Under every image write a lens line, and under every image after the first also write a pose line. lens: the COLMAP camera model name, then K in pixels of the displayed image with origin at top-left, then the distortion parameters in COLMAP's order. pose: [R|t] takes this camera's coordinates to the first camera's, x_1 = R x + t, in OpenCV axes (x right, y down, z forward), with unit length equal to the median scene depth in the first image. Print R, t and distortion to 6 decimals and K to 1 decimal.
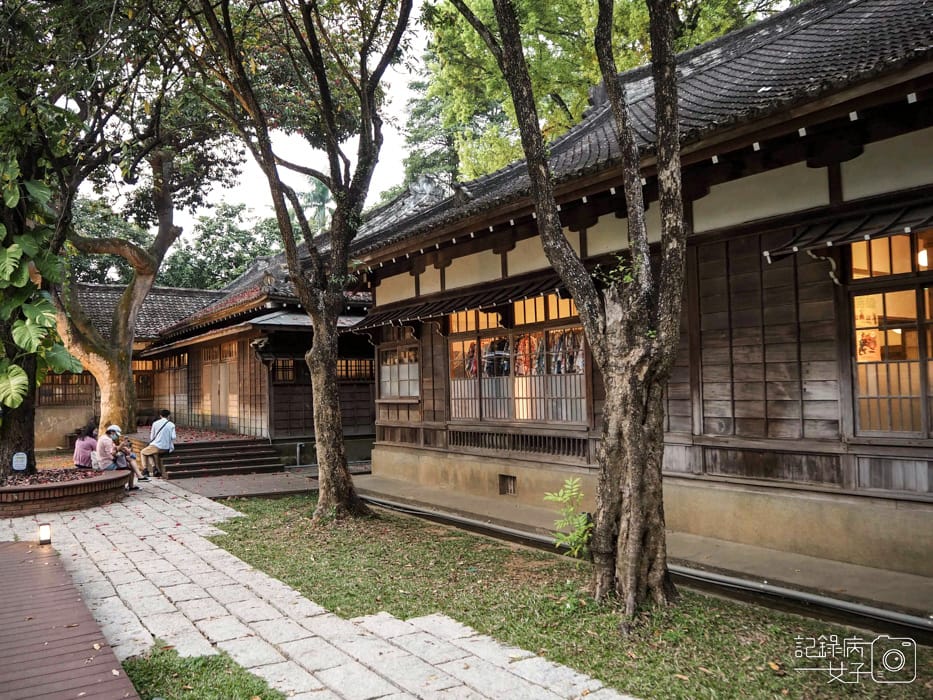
lens RADIAL K [[778.1, 0, 468.0], [0, 778.1, 344.0], [0, 0, 1]] dist [-0.055236, 0.020468]
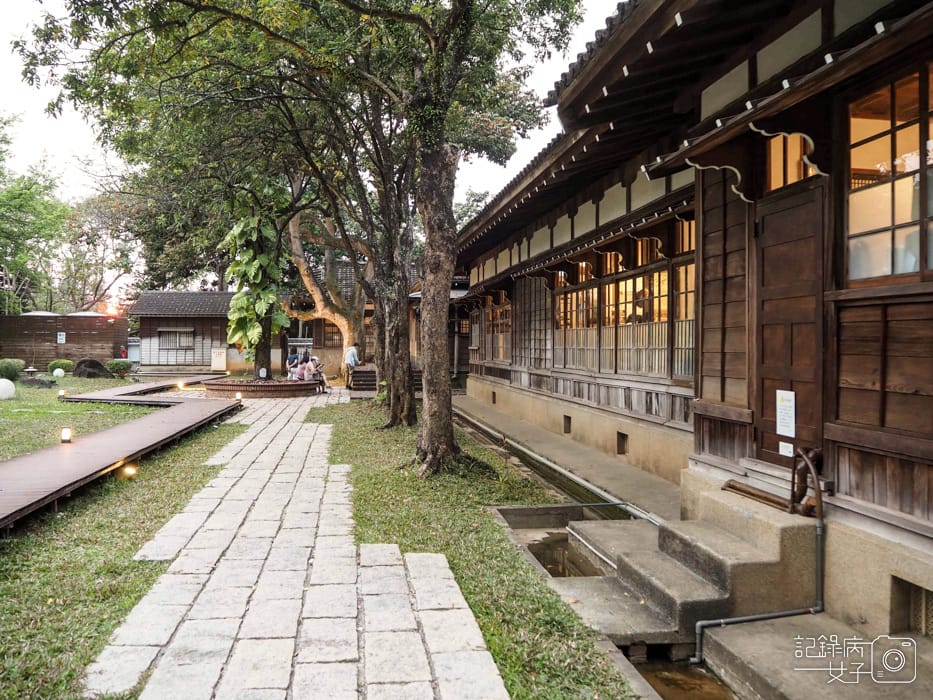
lens RADIAL K [[778.1, 0, 465.4], [0, 778.1, 354.9], [0, 0, 1]] dist [-0.055236, 0.020468]
pose [[0.908556, 0.032065, -0.416530, 0.680895], [-0.001237, 0.997252, 0.074072, -0.035568], [0.417761, -0.066783, 0.906099, -0.543485]]
